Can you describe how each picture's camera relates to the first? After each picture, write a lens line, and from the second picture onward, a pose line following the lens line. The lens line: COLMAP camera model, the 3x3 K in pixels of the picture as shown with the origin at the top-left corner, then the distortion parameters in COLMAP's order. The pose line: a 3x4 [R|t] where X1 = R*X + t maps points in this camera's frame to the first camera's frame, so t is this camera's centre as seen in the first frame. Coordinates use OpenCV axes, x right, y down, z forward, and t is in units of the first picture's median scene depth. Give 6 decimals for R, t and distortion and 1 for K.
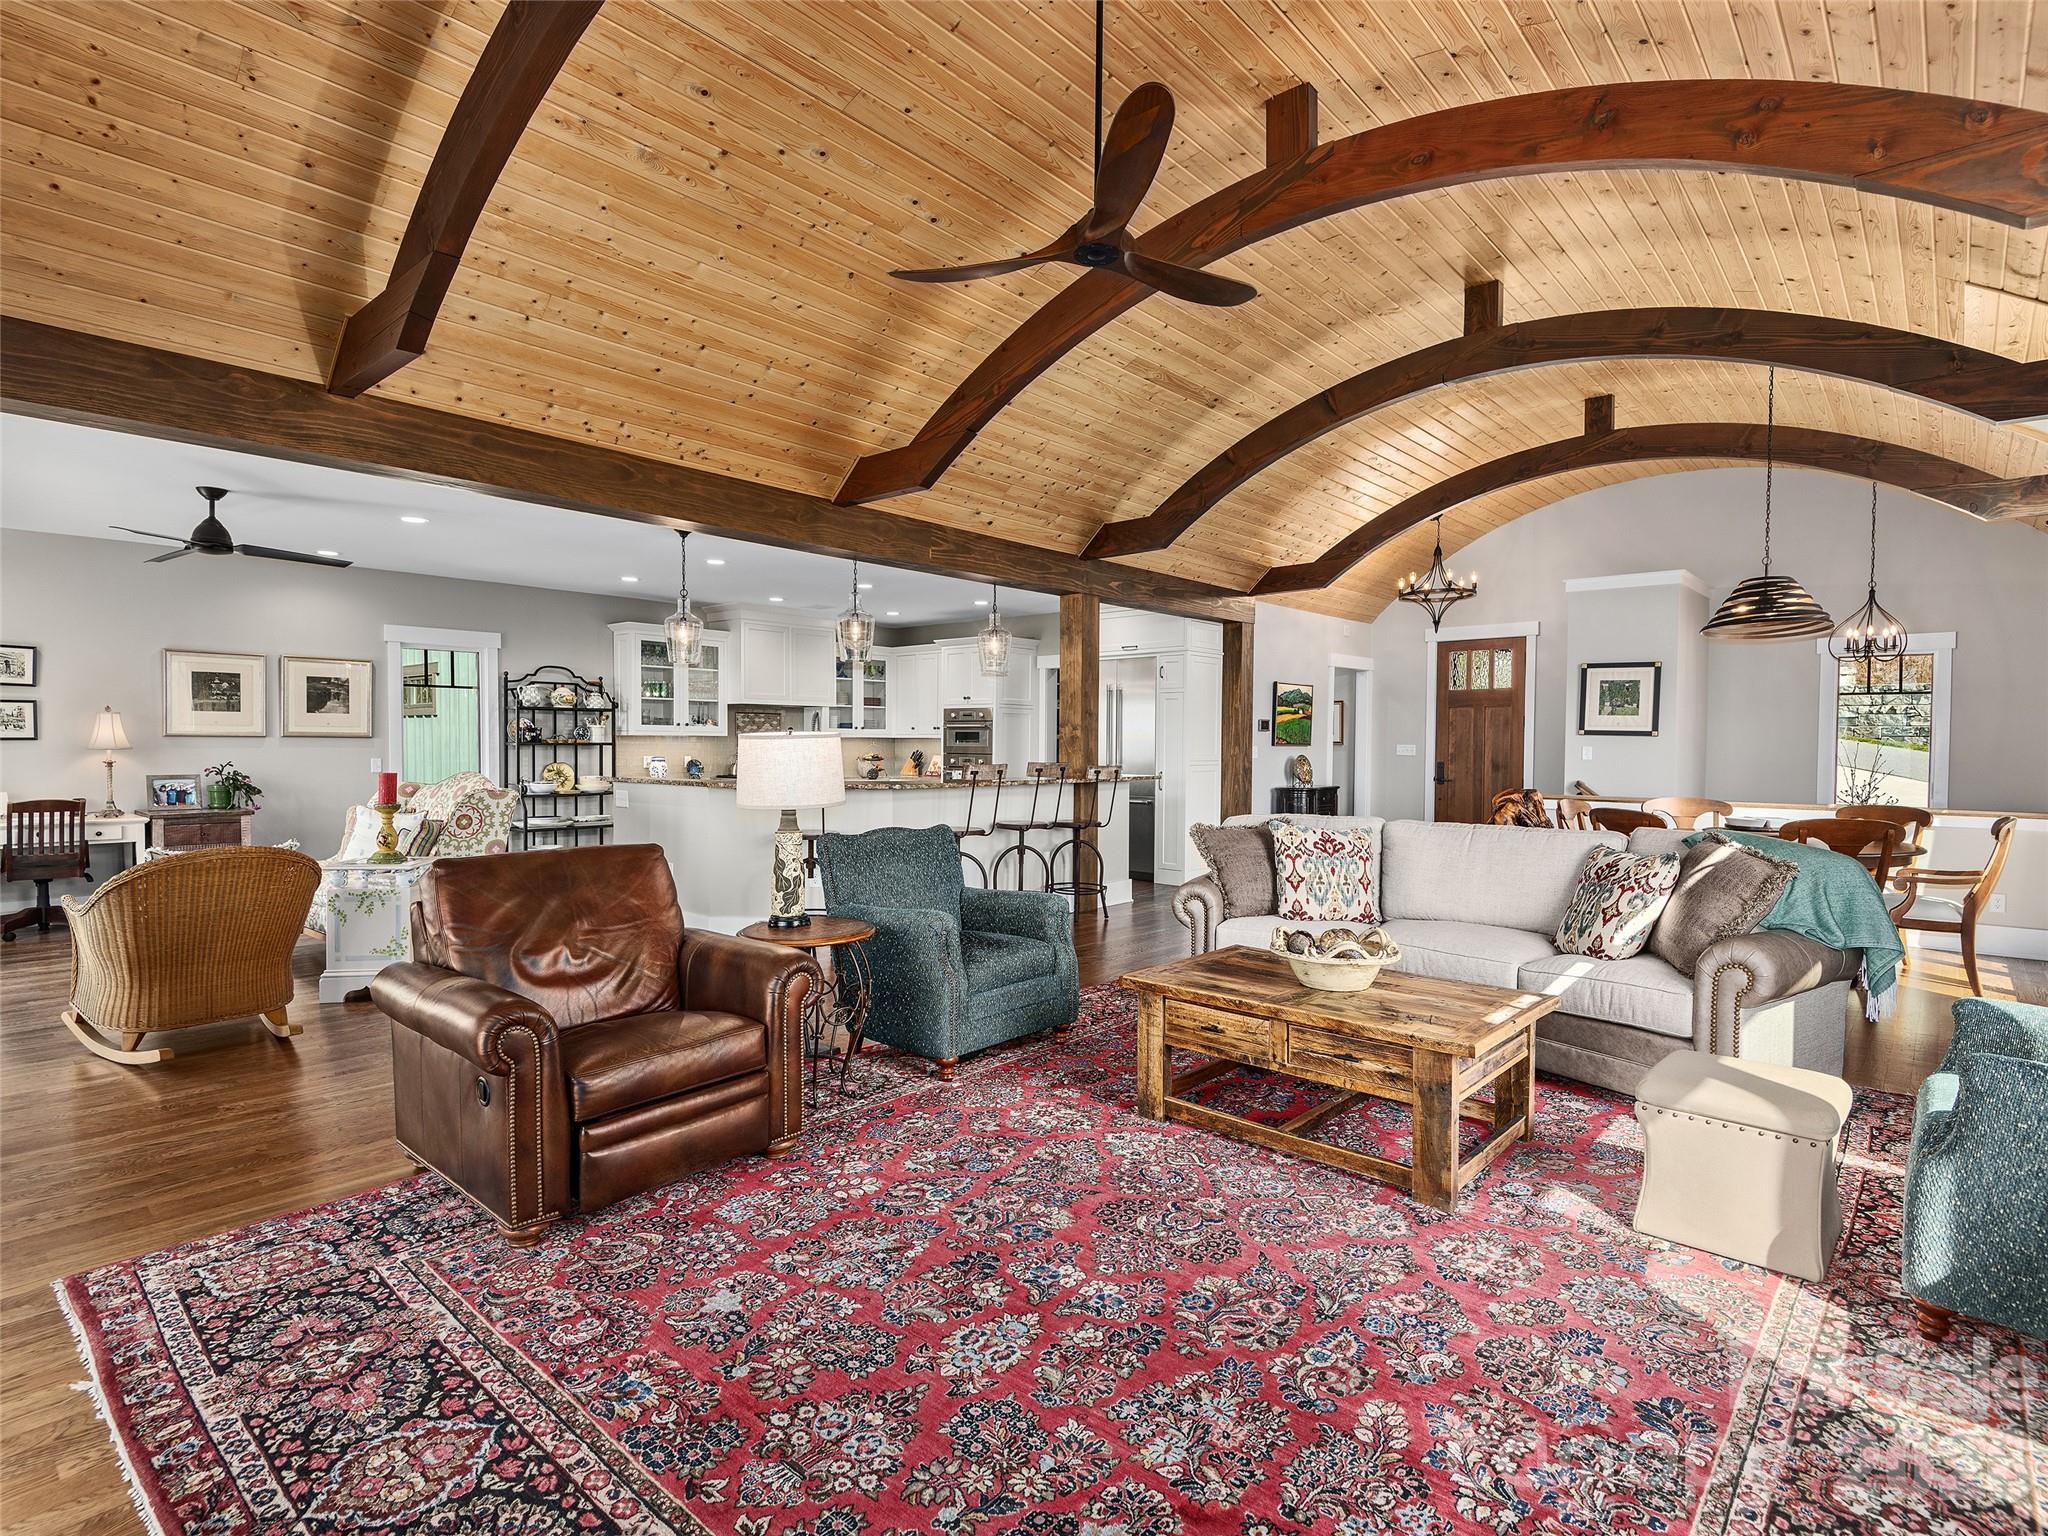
lens RADIAL K [[1029.3, 0, 1036.9], [0, 1029.3, 773.6], [0, 0, 1]] dist [0.043783, -0.031589]
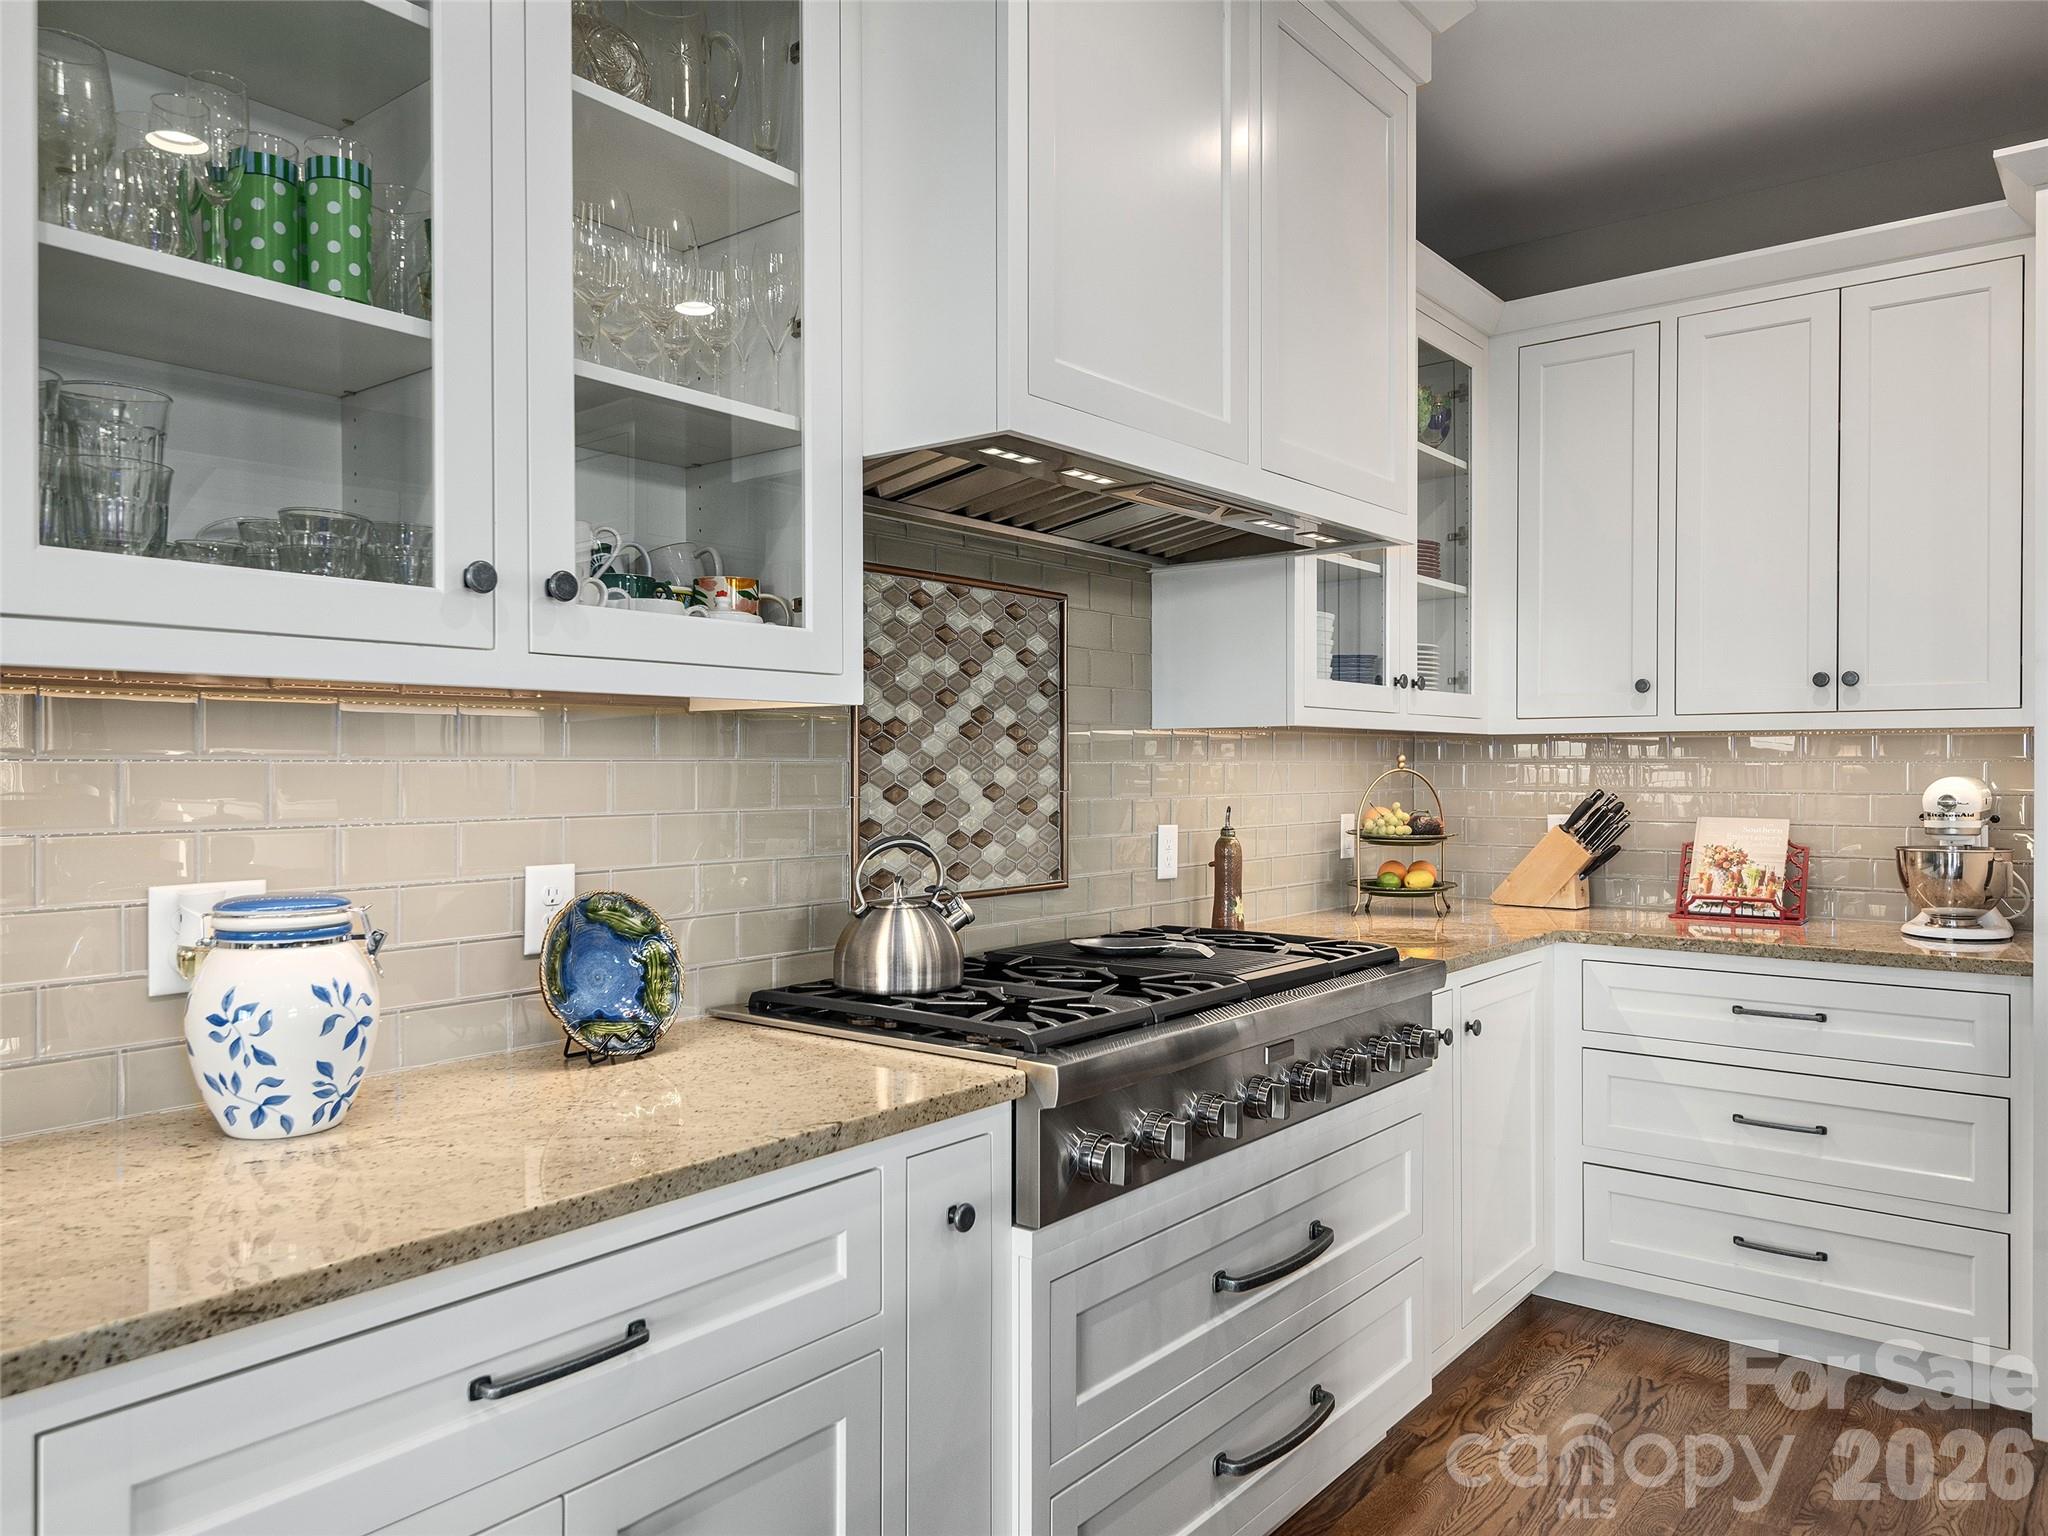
lens RADIAL K [[1475.8, 0, 1022.6], [0, 1475.8, 778.1], [0, 0, 1]] dist [0.005211, 0.002859]
pose [[0.999869, -0.006140, 0.015008, -0.297795], [0.006450, 0.999766, -0.020641, -0.024847], [-0.014877, 0.020735, 0.999674, 0.861842]]
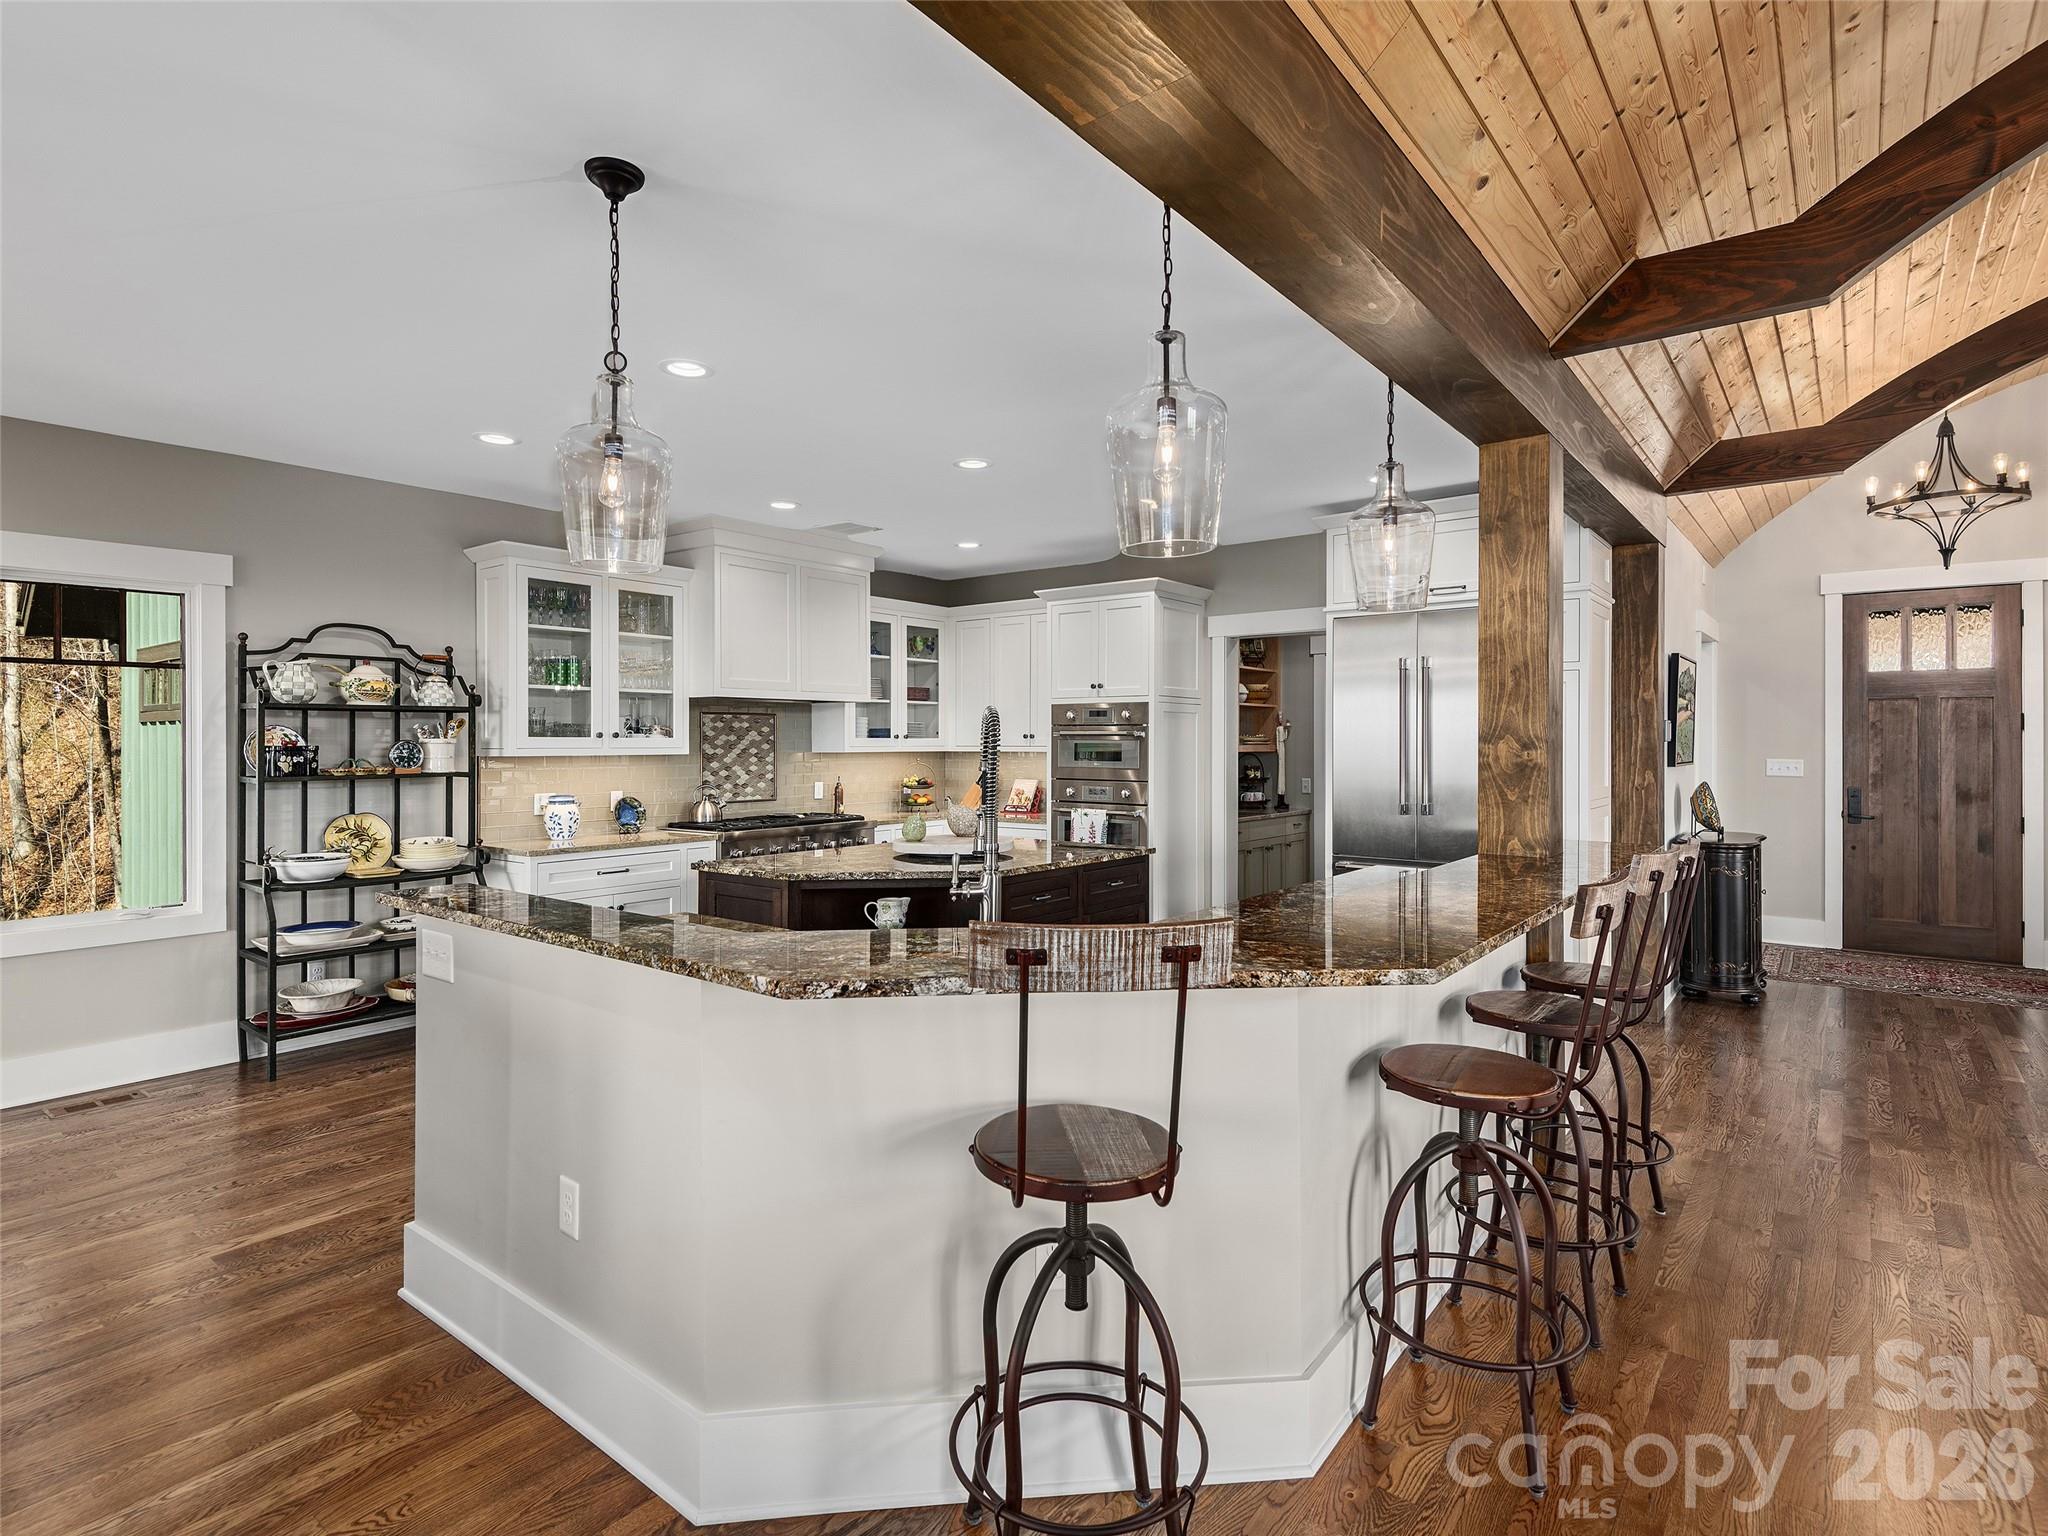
lens RADIAL K [[1044.6, 0, 1039.4], [0, 1044.6, 751.6], [0, 0, 1]] dist [0.001059, -0.000060]
pose [[0.998443, -0.006411, 0.055414, -0.148142], [0.007486, 0.999787, -0.019213, -0.027088], [-0.055279, 0.019598, 0.998279, 0.445180]]
